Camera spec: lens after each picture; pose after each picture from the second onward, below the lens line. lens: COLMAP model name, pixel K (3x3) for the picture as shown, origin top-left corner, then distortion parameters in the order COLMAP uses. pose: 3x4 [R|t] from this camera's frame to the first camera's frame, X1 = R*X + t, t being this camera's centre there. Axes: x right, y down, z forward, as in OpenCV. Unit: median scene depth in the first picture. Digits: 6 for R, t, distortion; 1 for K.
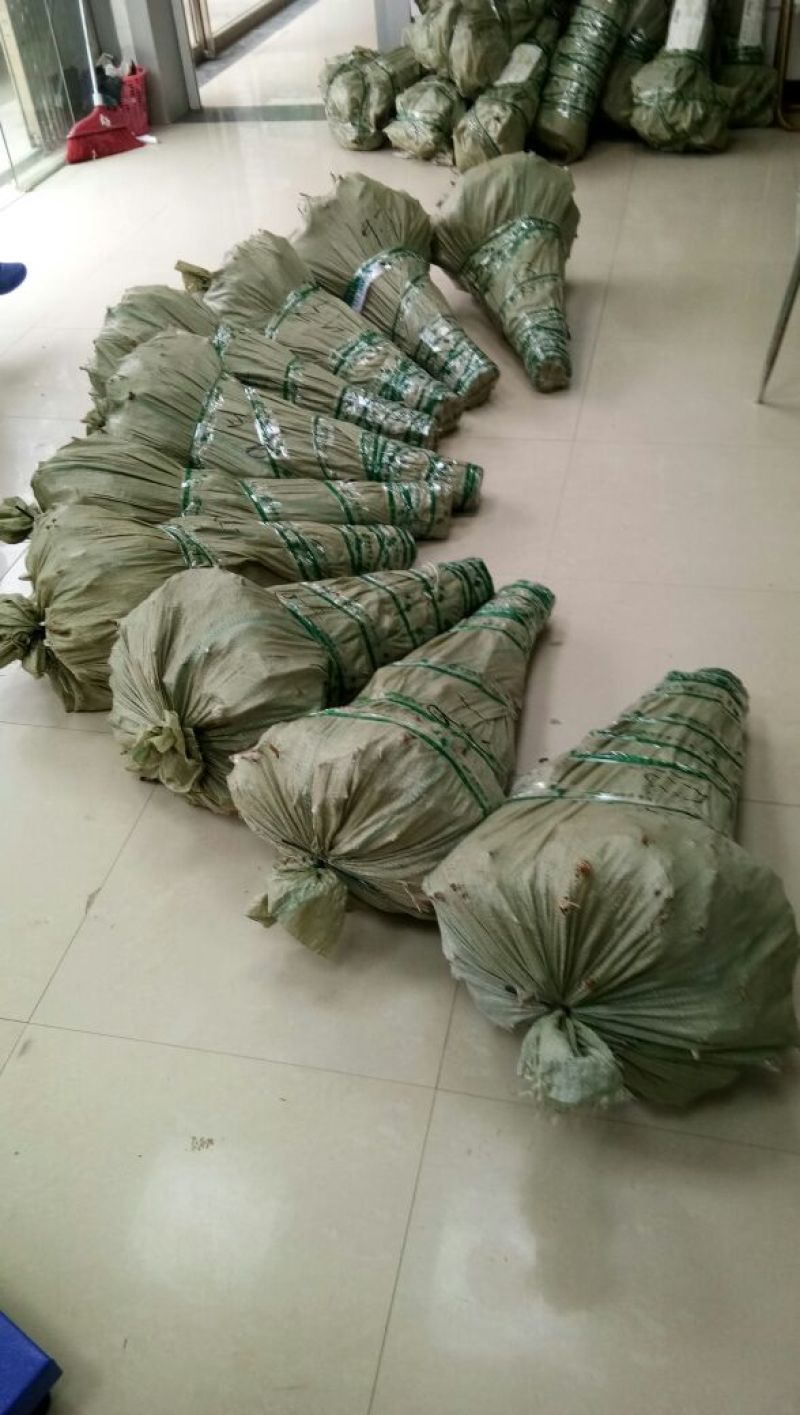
lens RADIAL K [[1065.1, 0, 405.6], [0, 1065.1, 709.3], [0, 0, 1]] dist [0.044288, -0.043673]
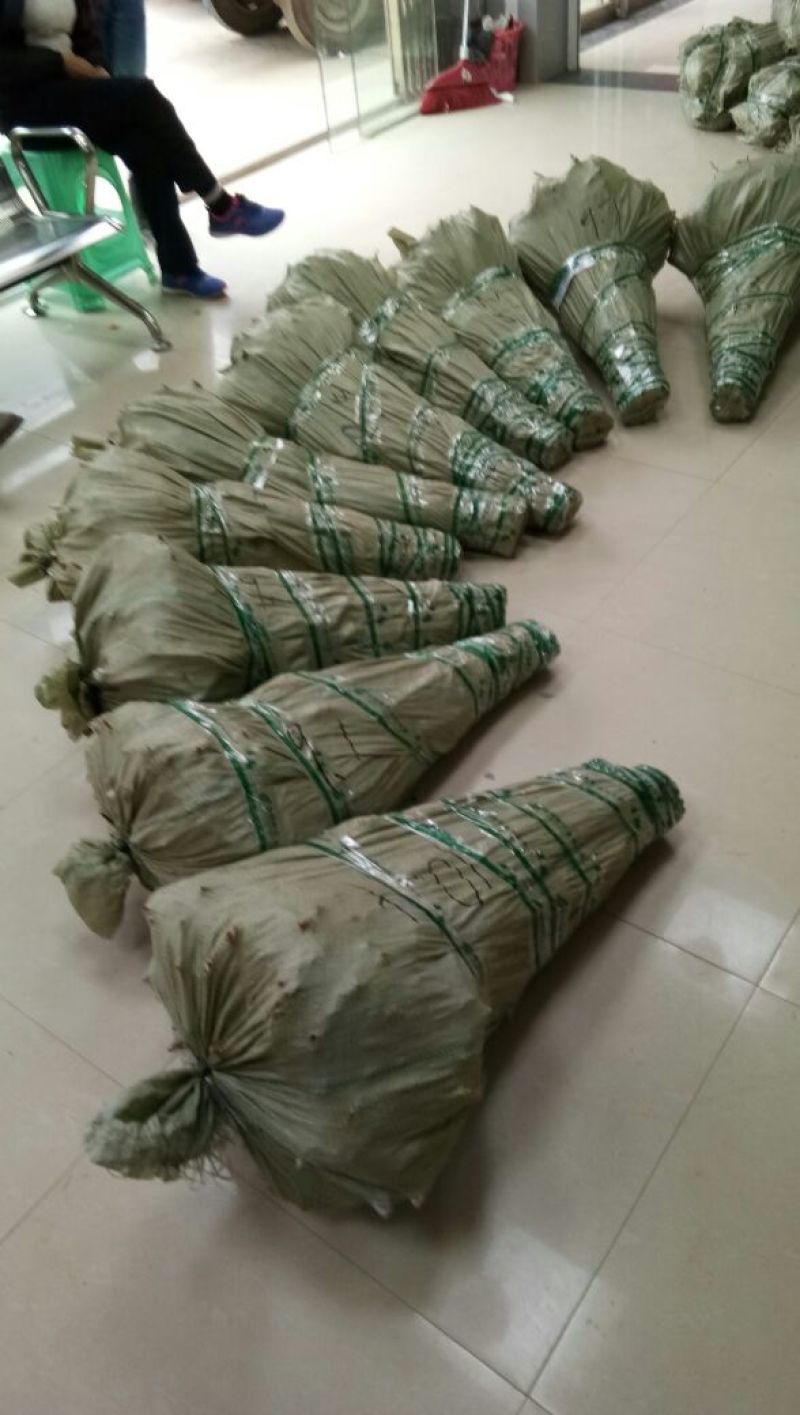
lens RADIAL K [[1065.1, 0, 398.5], [0, 1065.1, 710.6], [0, 0, 1]] dist [0.044288, -0.043673]
pose [[0.918779, 0.260488, -0.296634, 0.234991], [-0.250336, 0.965446, 0.072426, -0.065093], [0.305250, 0.007714, 0.952241, 0.062567]]
